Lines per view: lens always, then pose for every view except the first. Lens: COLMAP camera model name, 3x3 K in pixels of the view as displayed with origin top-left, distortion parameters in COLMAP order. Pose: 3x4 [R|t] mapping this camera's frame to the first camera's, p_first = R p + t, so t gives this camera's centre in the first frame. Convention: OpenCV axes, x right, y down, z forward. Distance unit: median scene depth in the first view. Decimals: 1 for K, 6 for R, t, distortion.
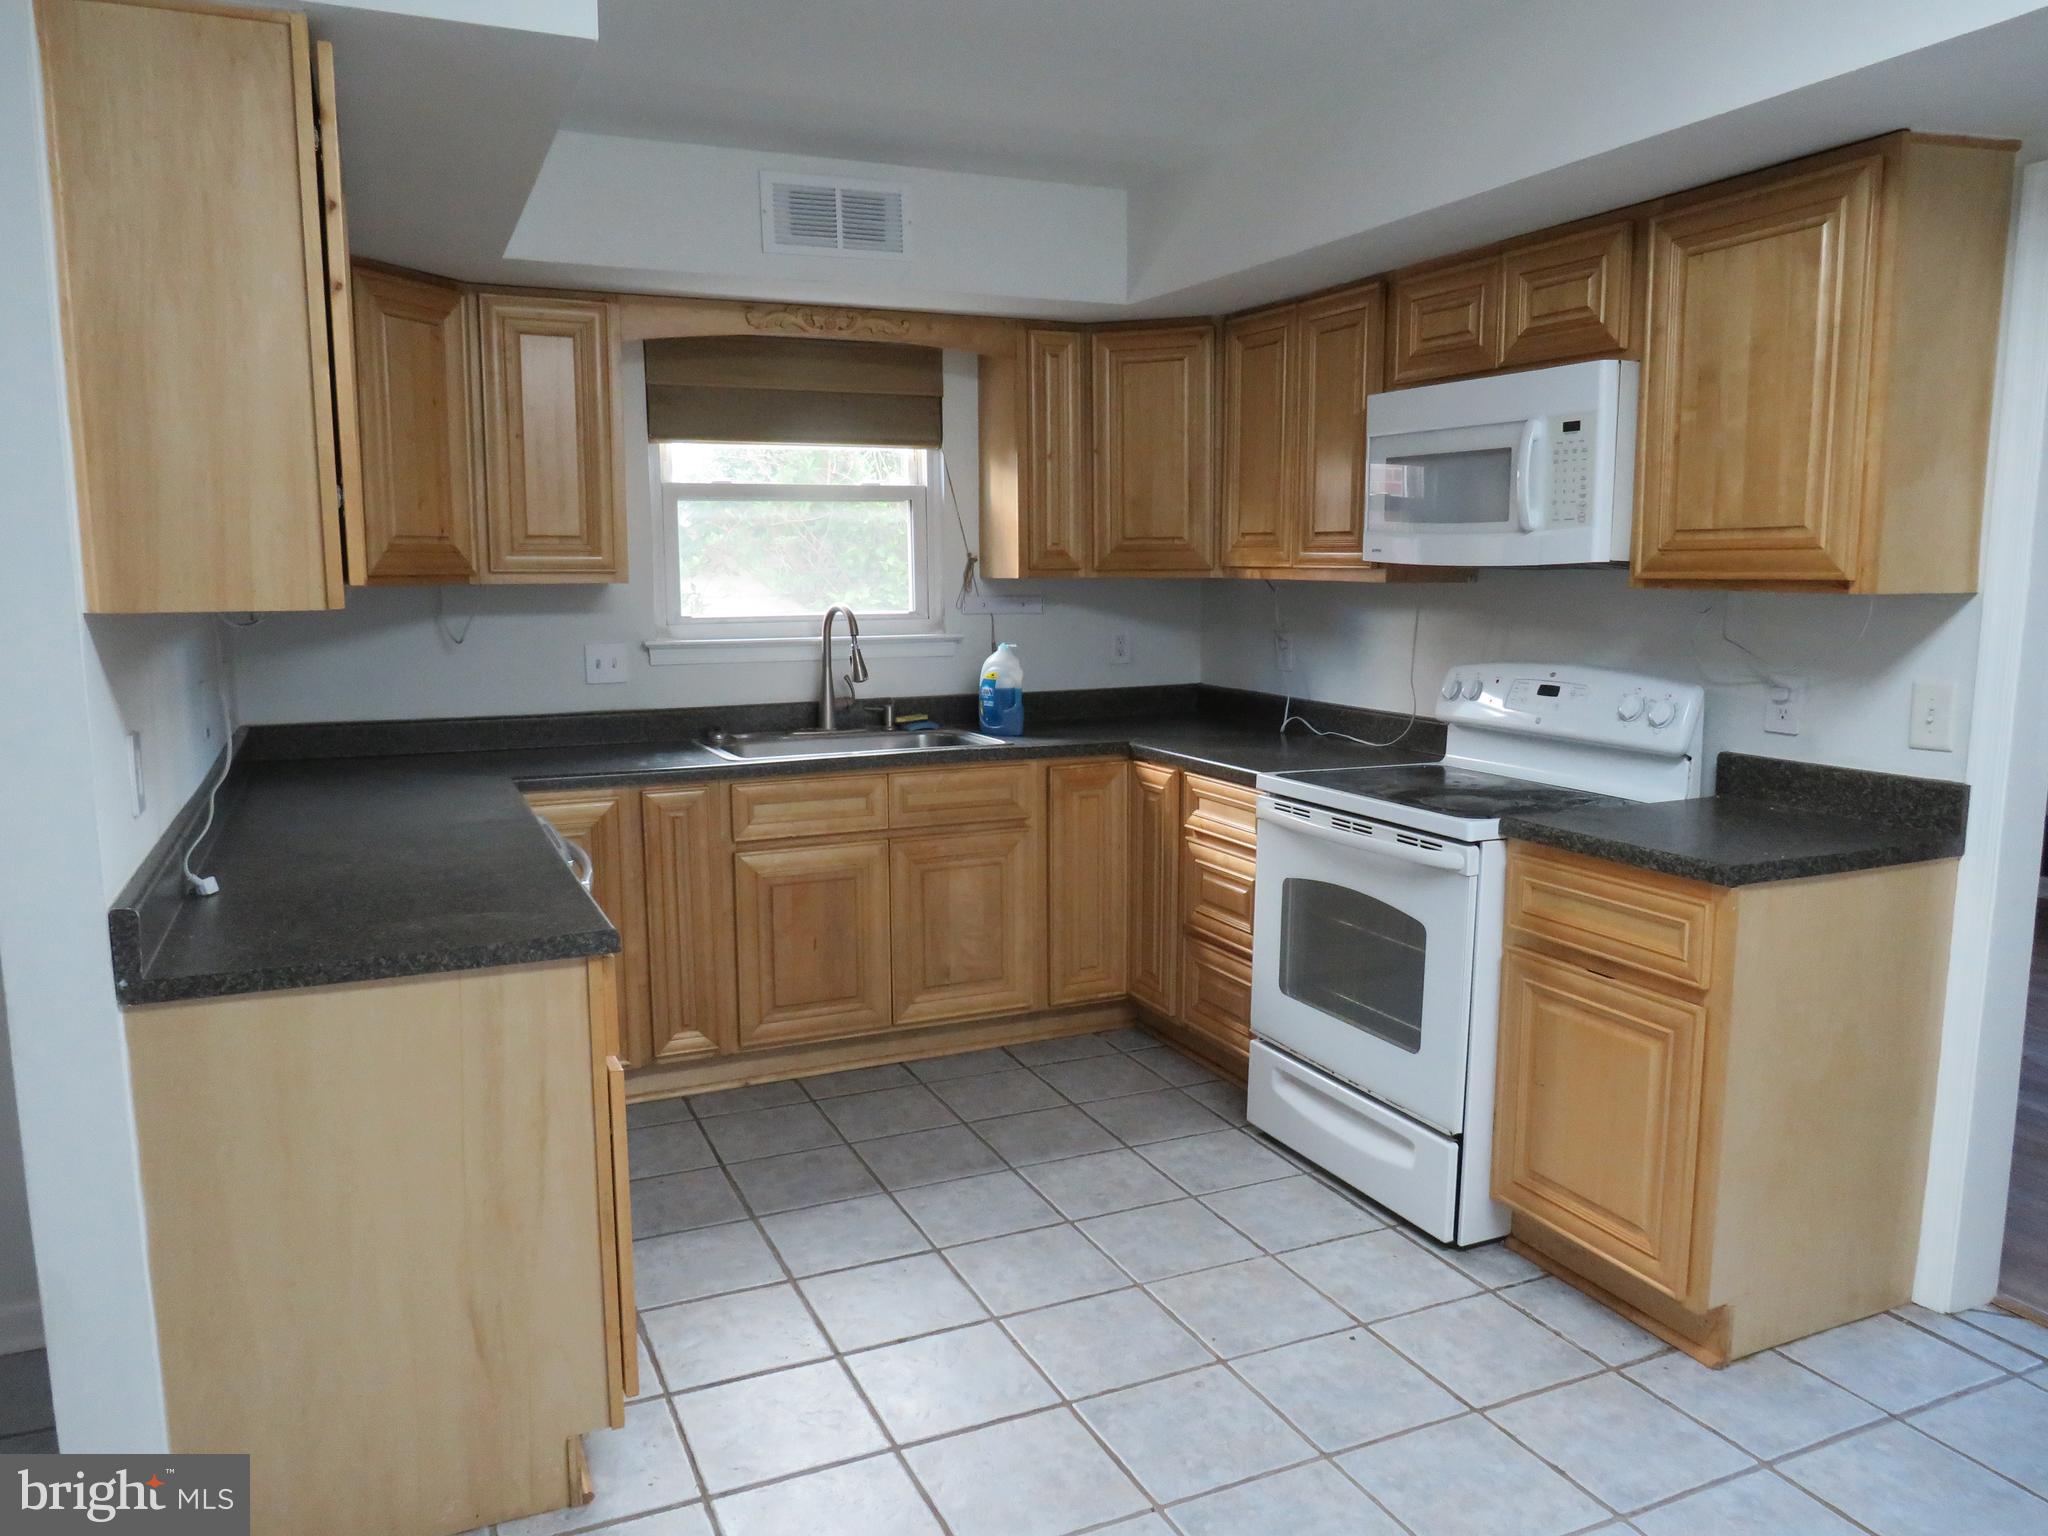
lens RADIAL K [[1436.6, 0, 1014.0], [0, 1436.6, 766.5], [0, 0, 1]] dist [-0.026925, 0.001834]
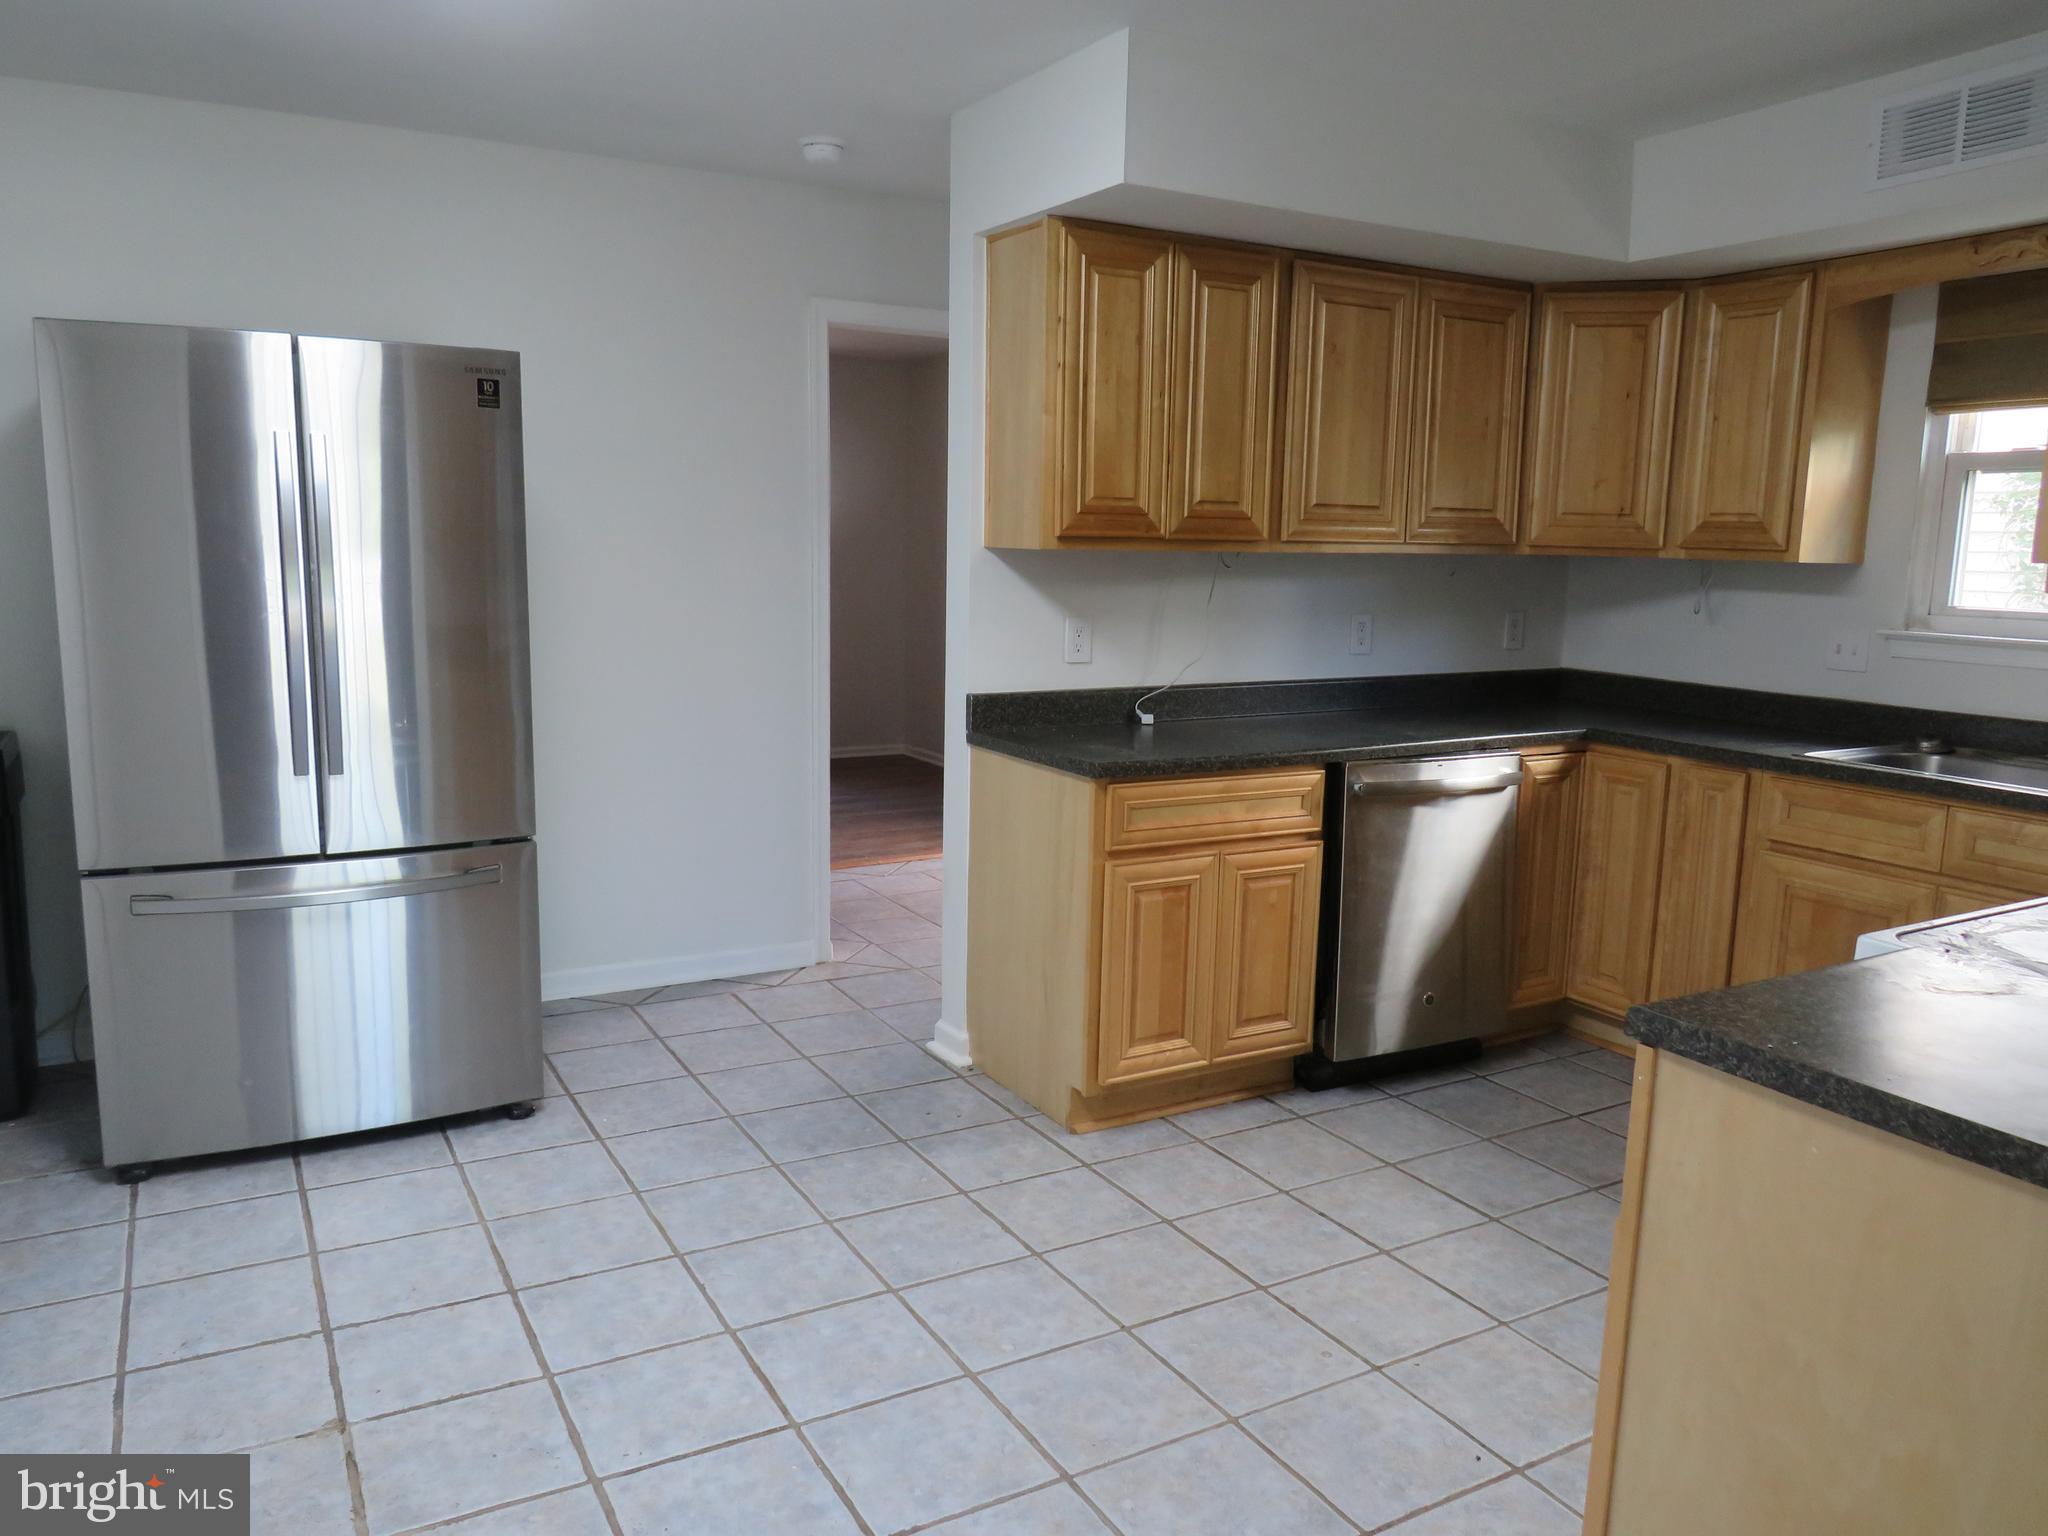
lens RADIAL K [[1454.9, 0, 1037.0], [0, 1454.9, 770.0], [0, 0, 1]] dist [-0.033340, 0.033765]
pose [[0.106066, 0.161638, -0.981134, 0.629079], [-0.160466, 0.976549, 0.143535, -0.046822], [0.981326, 0.142214, 0.129516, 0.374665]]
